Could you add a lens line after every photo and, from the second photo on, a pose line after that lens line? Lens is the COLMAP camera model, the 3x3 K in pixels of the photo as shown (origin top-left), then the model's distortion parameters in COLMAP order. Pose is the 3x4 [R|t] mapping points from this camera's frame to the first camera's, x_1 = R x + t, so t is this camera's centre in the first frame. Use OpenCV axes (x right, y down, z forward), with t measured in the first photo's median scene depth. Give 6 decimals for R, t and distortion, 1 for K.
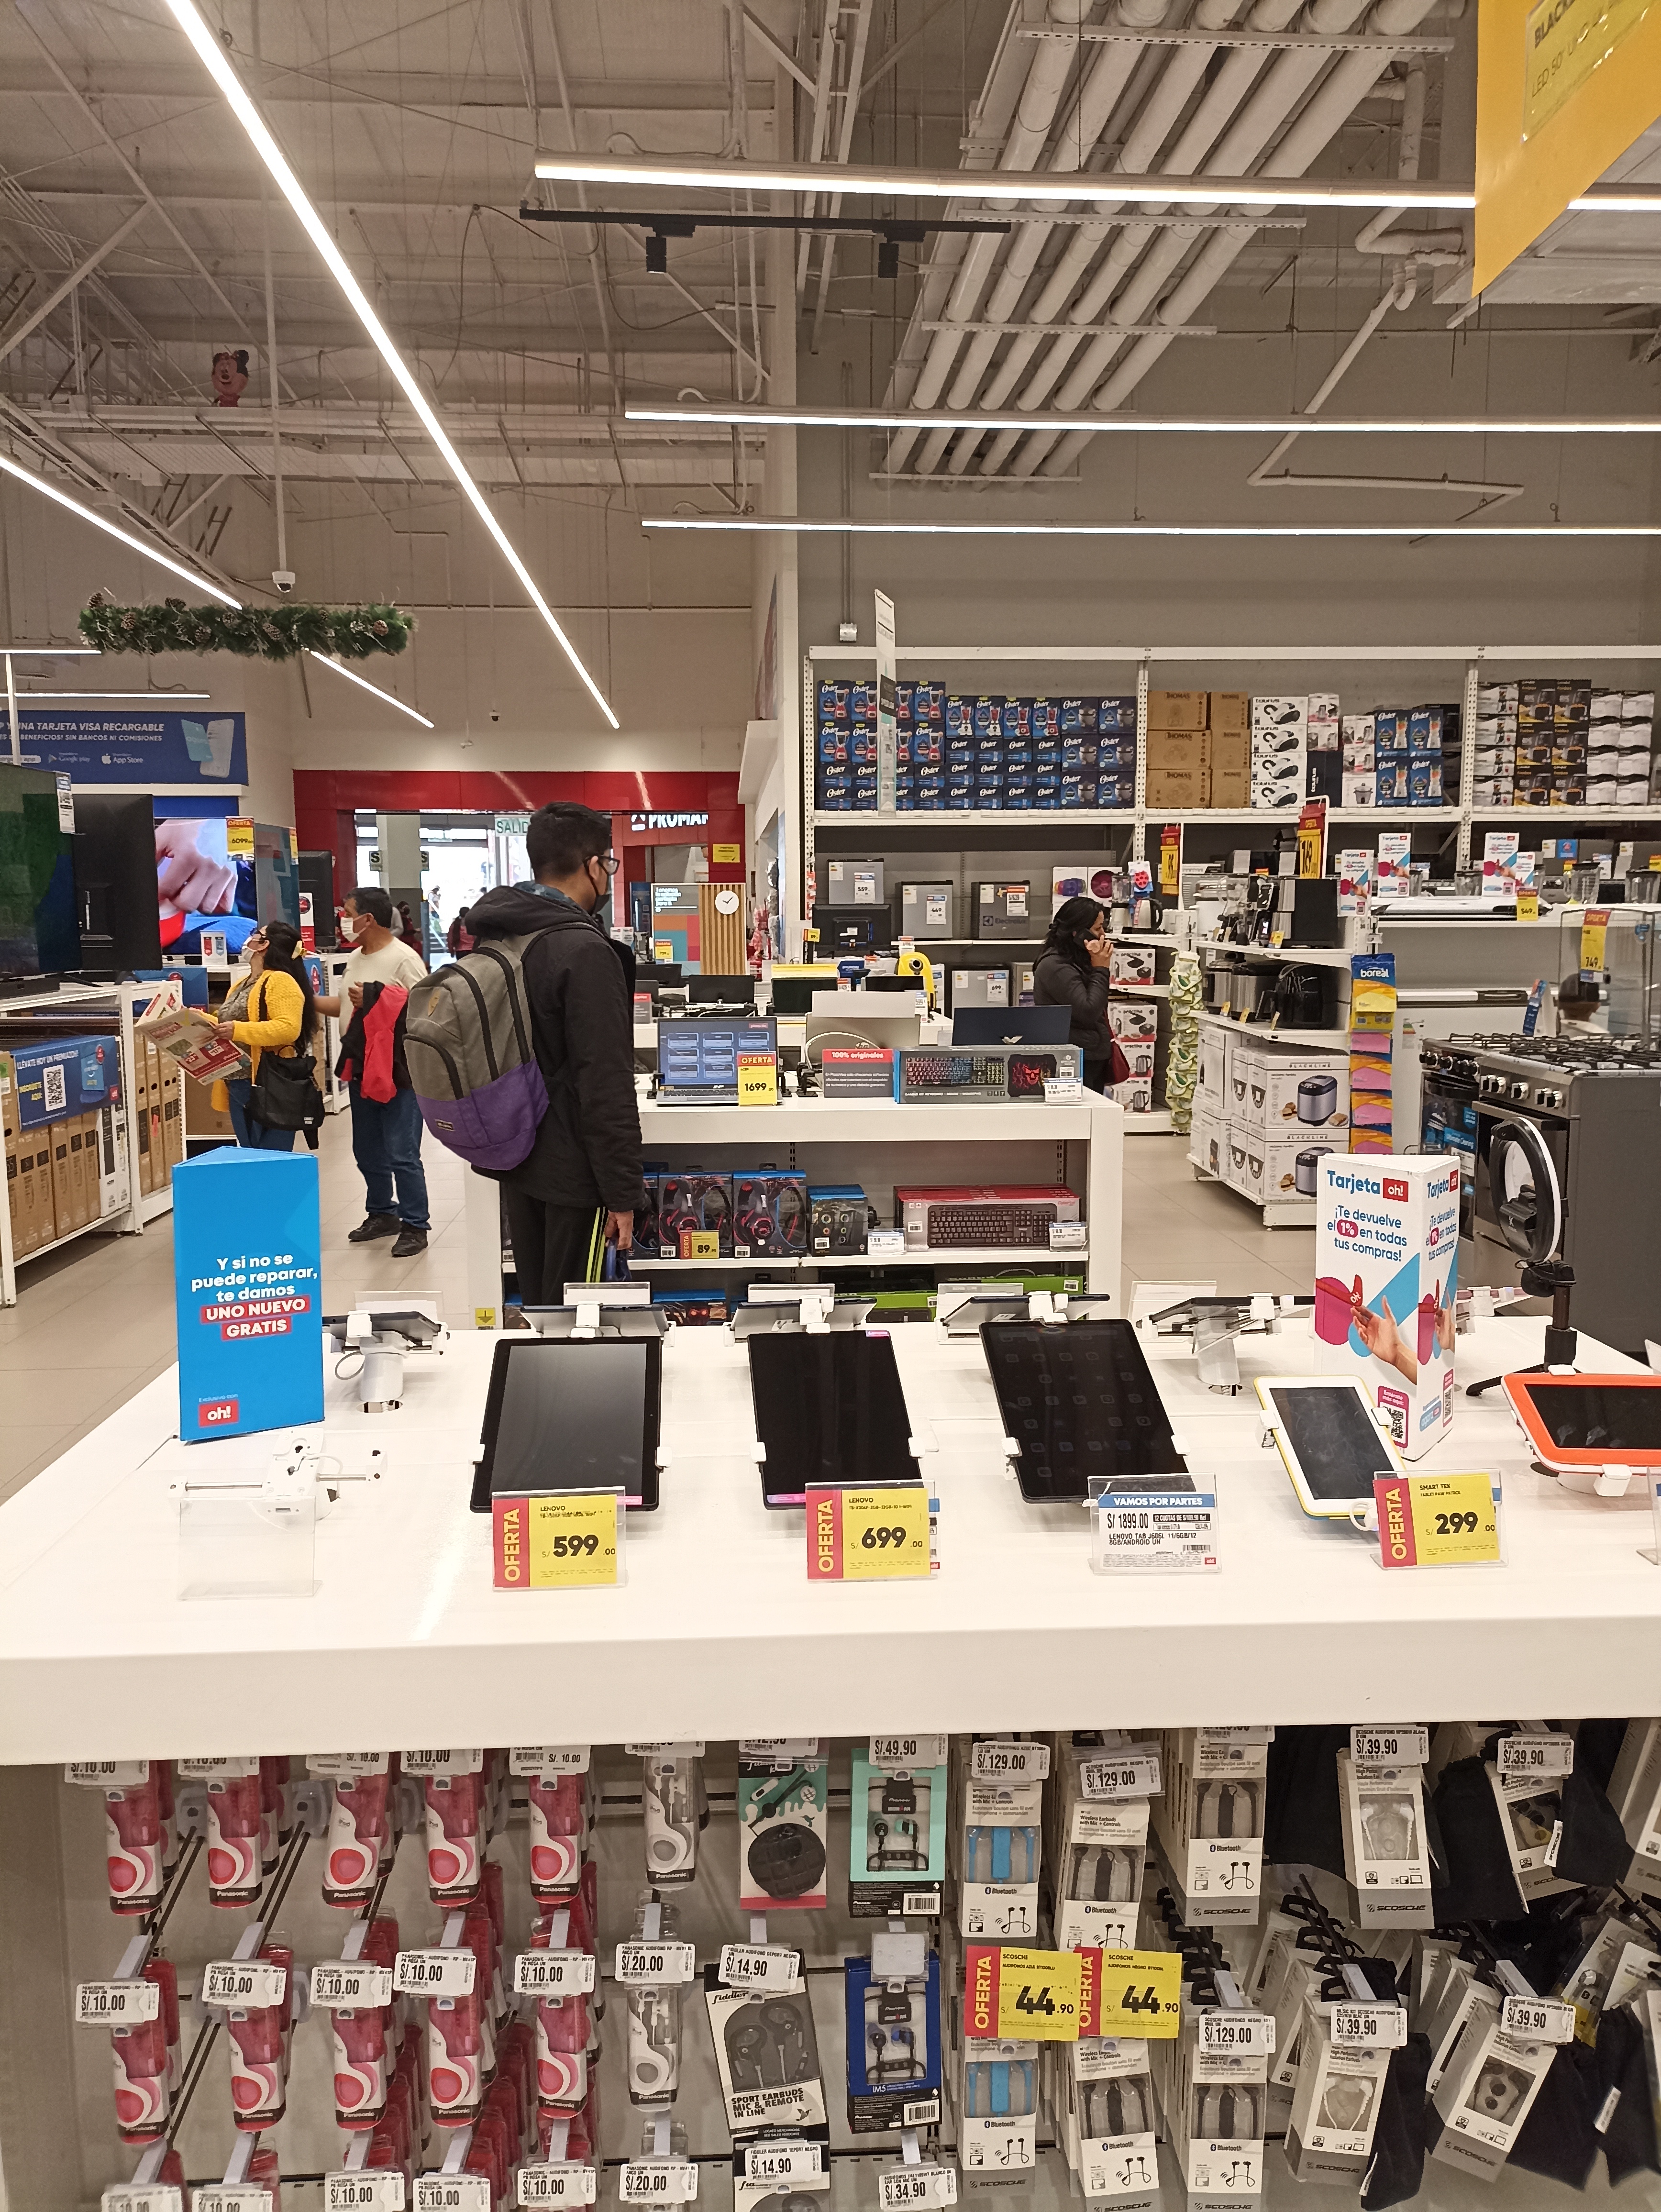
lens RADIAL K [[1657.6, 0, 838.4], [0, 1657.6, 1107.1], [0, 0, 1]] dist [0.038019, -0.008903]
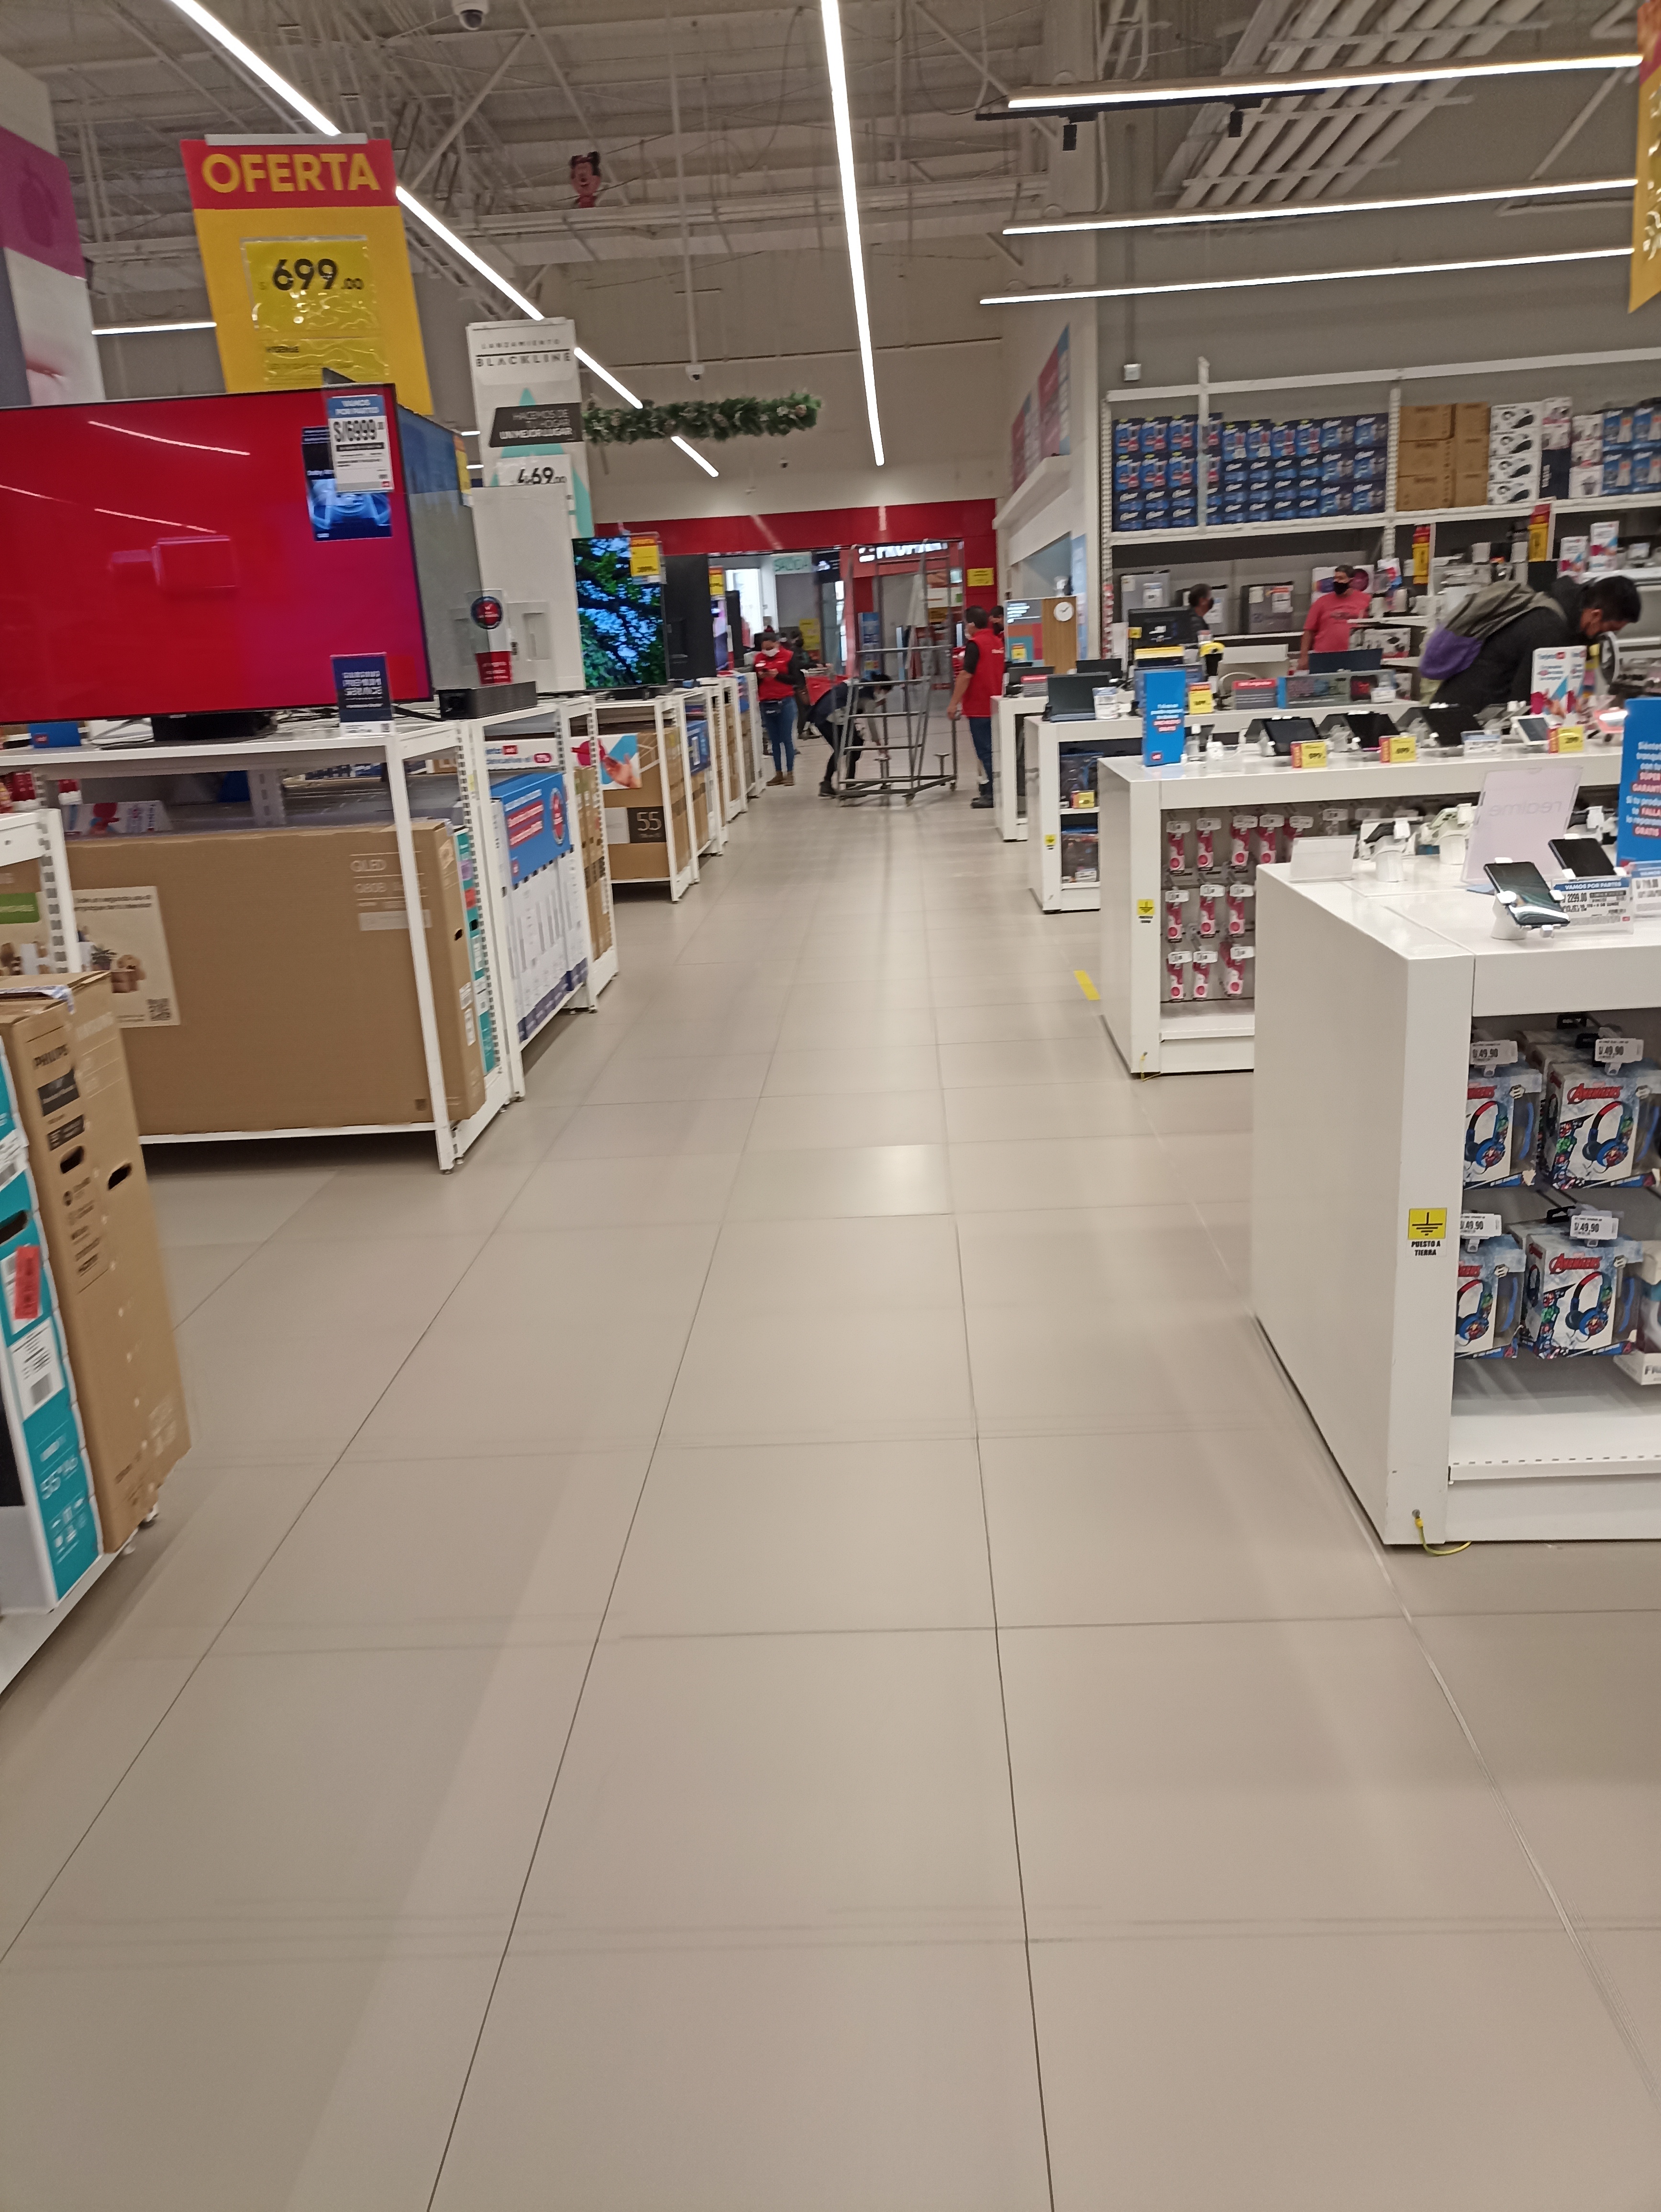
lens RADIAL K [[1657.6, 0, 818.8], [0, 1657.6, 1093.7], [0, 0, 1]] dist [0.038019, -0.008903]
pose [[0.991622, -0.019691, -0.127667, -0.079187], [0.038212, 0.988796, 0.144300, 0.043293], [0.123395, -0.147969, 0.981264, -0.284036]]
